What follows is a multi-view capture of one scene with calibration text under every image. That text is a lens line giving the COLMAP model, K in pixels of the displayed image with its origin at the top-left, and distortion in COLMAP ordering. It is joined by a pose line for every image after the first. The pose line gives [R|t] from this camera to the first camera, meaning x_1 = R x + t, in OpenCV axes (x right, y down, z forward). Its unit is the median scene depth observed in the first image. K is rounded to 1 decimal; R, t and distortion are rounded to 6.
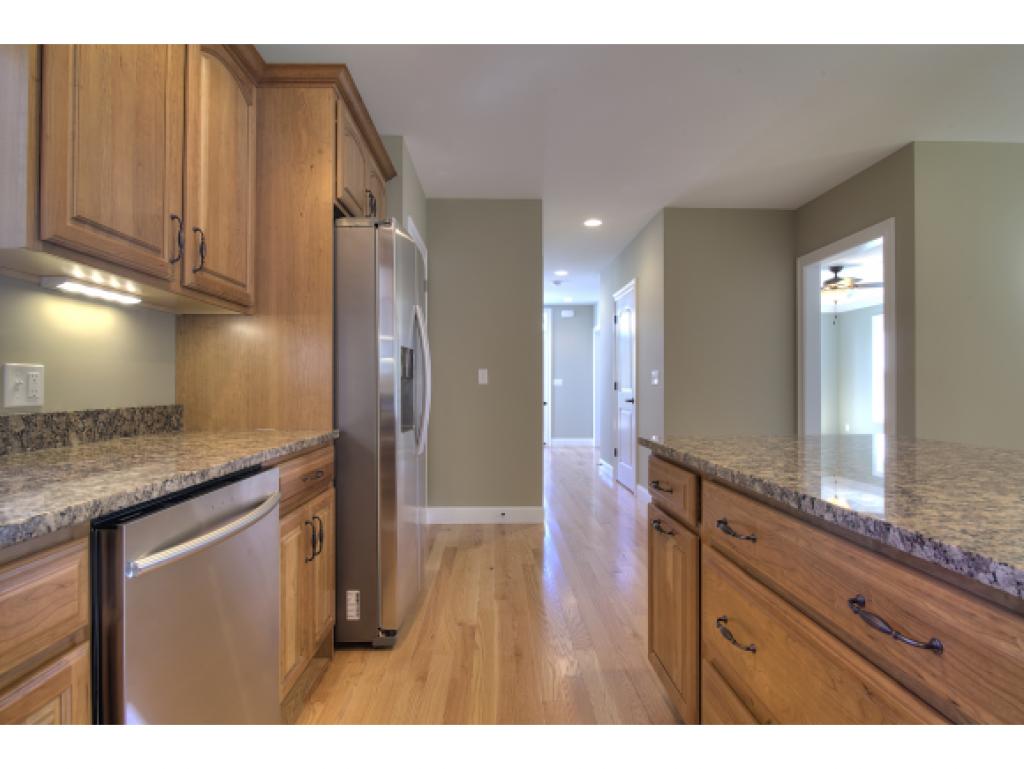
lens RADIAL K [[516.7, 0, 510.4], [0, 516.7, 382.6], [0, 0, 1]] dist [-0.018417, 0.001858]
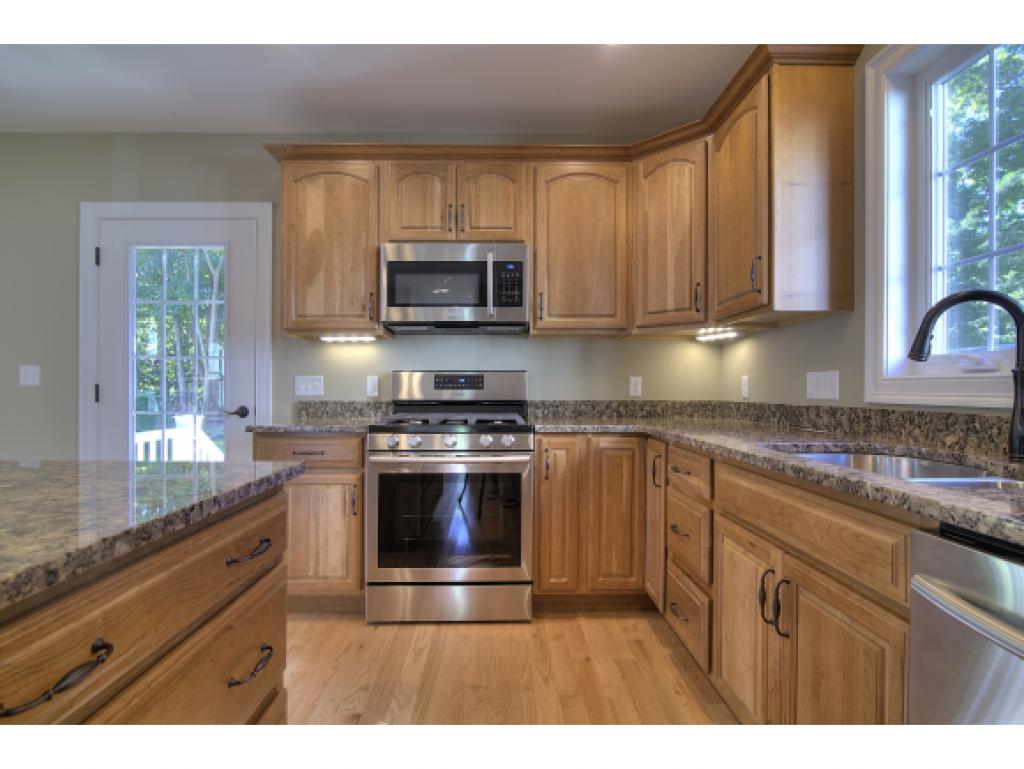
lens RADIAL K [[516.7, 0, 509.0], [0, 516.7, 385.8], [0, 0, 1]] dist [-0.018417, 0.001858]
pose [[-0.999899, 0.005830, 0.012928, -0.012453], [0.005704, 0.999936, -0.009745, 0.013549], [-0.012984, -0.009670, -0.999869, 1.851467]]
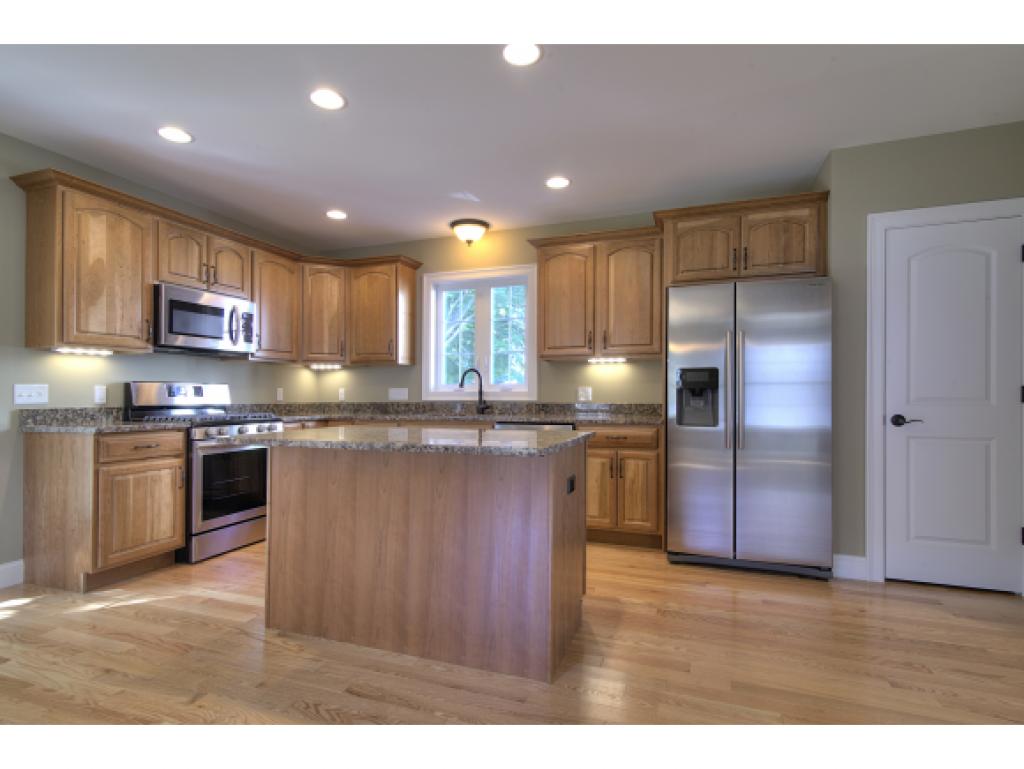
lens RADIAL K [[516.7, 0, 508.3], [0, 516.7, 389.0], [0, 0, 1]] dist [-0.018417, 0.001858]
pose [[-0.378945, -0.004401, -0.925409, 3.440573], [0.009107, 0.999923, -0.008484, -0.001737], [0.925374, -0.011643, -0.378875, 2.752067]]
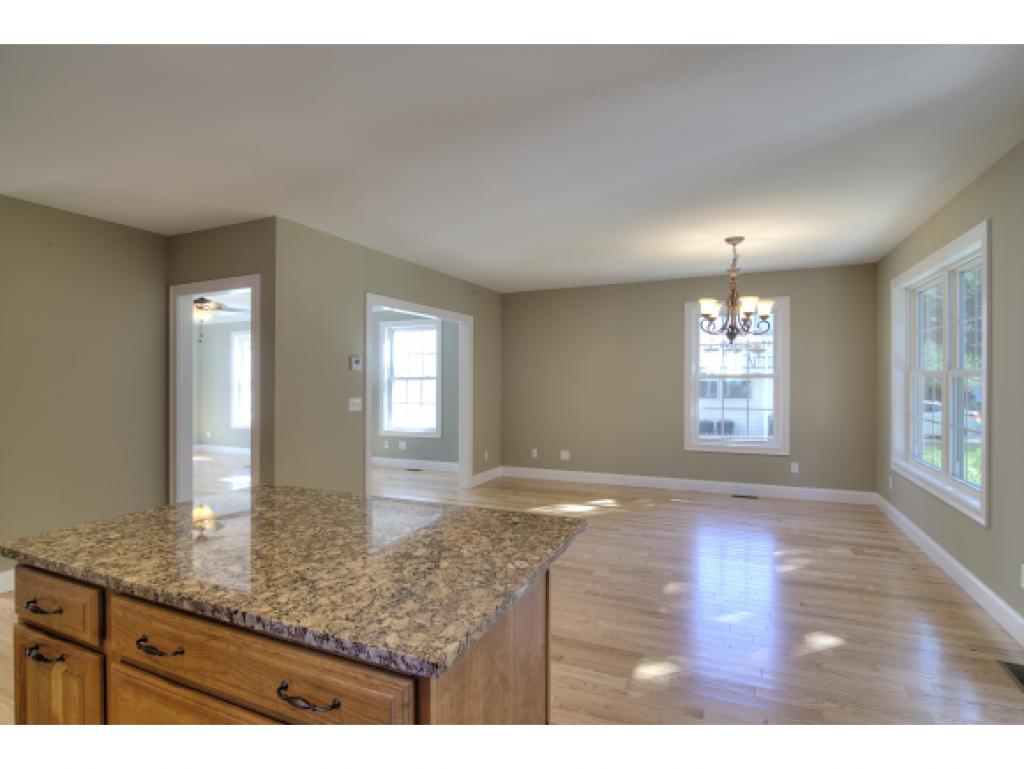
lens RADIAL K [[516.7, 0, 505.9], [0, 516.7, 381.0], [0, 0, 1]] dist [-0.018417, 0.001858]
pose [[0.439531, 0.002110, 0.898225, -0.218338], [-0.005082, 0.999987, 0.000137, -0.308216], [-0.898213, -0.004625, 0.439536, -0.086582]]
